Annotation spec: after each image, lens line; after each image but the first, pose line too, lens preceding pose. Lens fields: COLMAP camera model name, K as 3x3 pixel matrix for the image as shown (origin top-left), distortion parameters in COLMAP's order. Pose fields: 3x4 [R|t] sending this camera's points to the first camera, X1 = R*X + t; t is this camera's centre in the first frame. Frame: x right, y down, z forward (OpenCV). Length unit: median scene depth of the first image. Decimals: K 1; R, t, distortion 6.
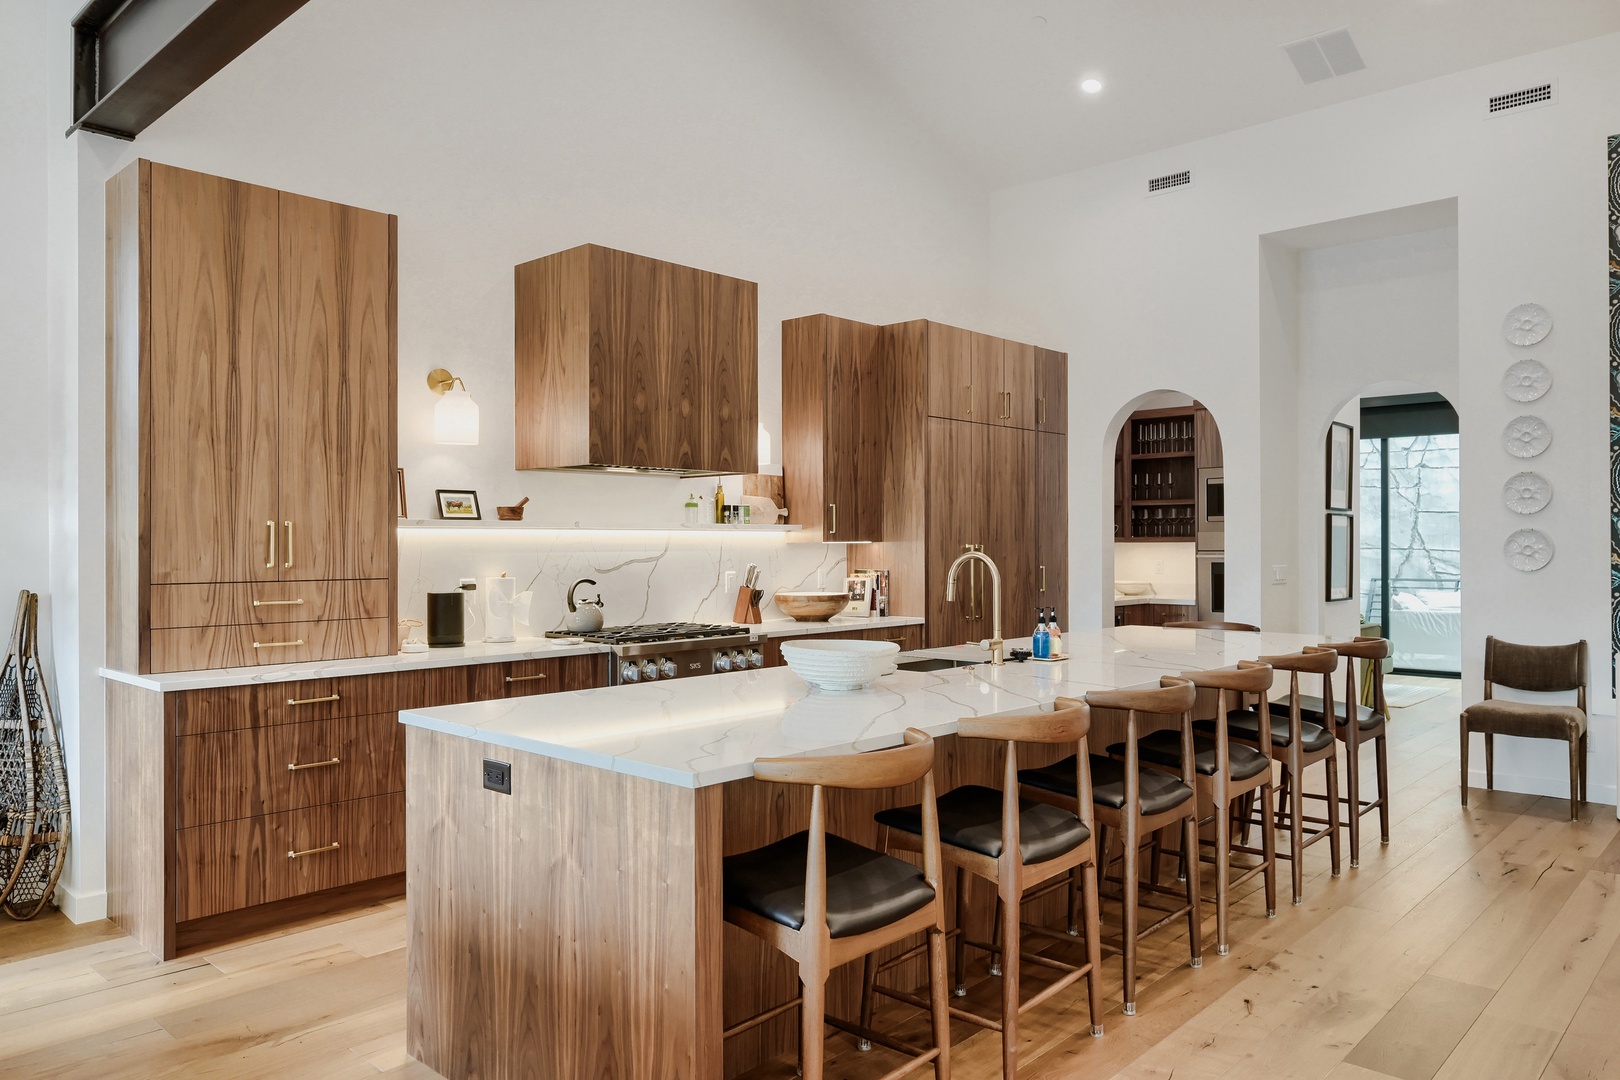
lens RADIAL K [[1113.0, 0, 810.0], [0, 1113.0, 540.0], [0, 0, 1]] dist [-0.002662, -0.003523]
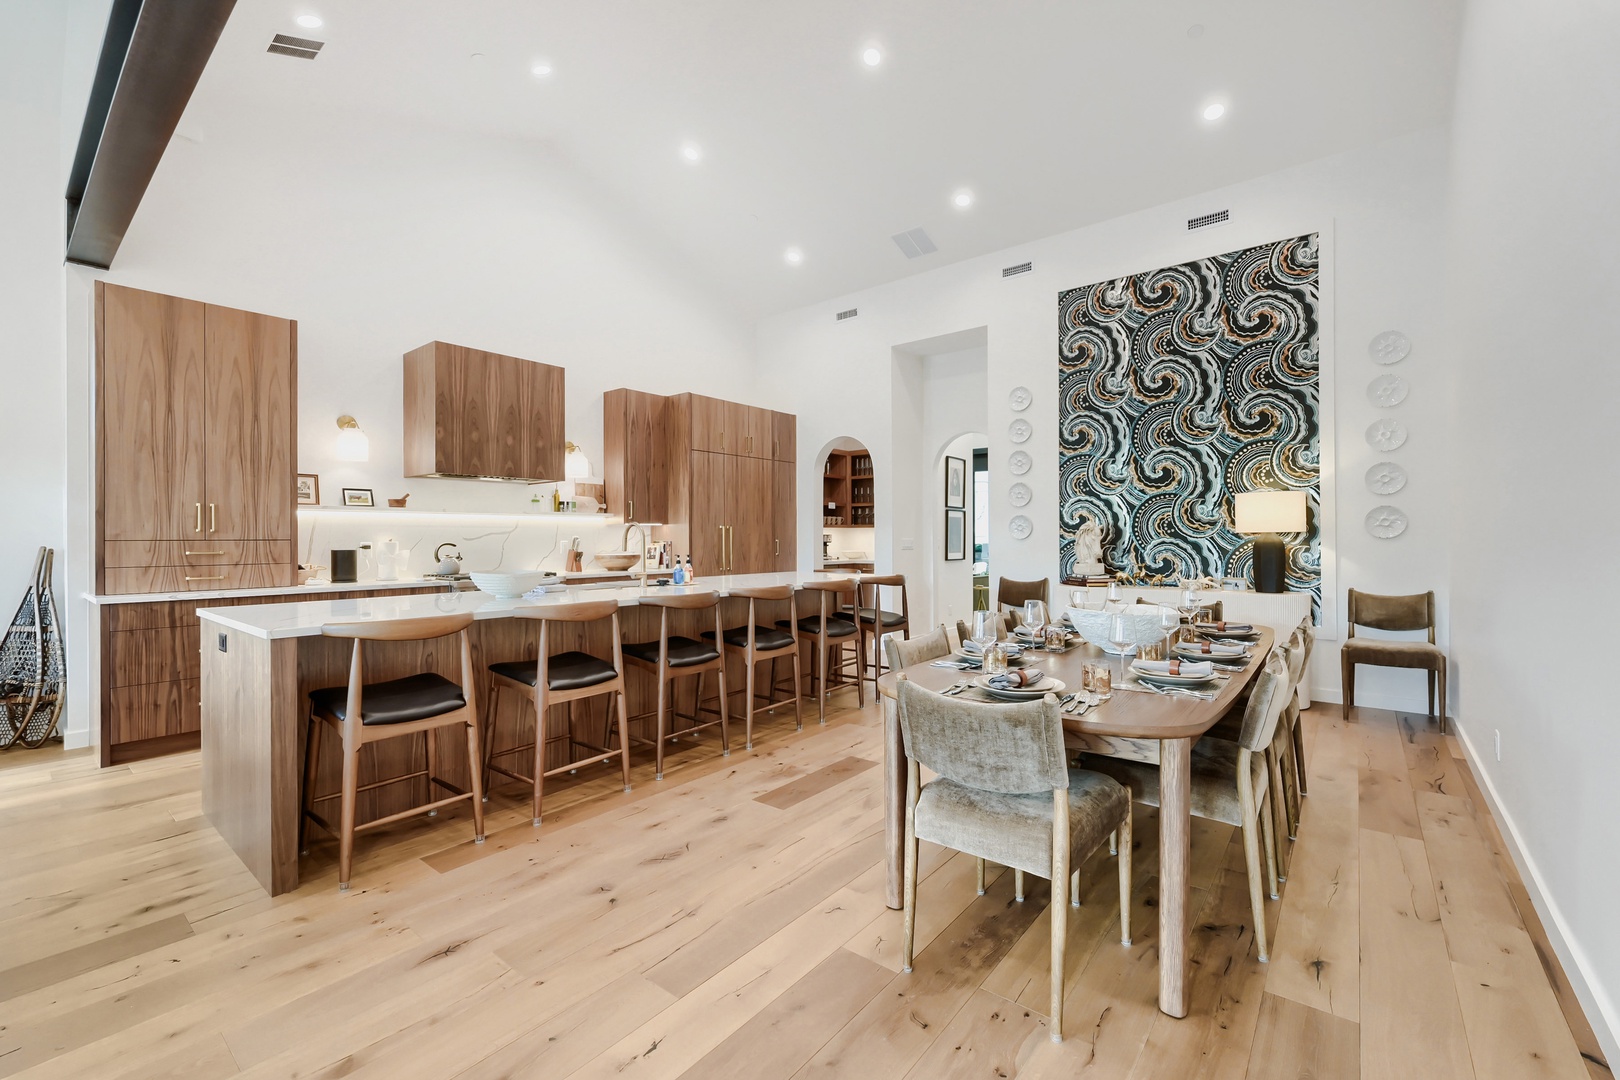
lens RADIAL K [[673.0, 0, 810.0], [0, 673.0, 540.0], [0, 0, 1]] dist [0.000501, 0.000143]
pose [[0.997629, -0.001769, 0.068798, 0.310328], [0.001307, 0.999976, 0.006765, 0.027893], [-0.068809, -0.006659, 0.997608, -0.050977]]
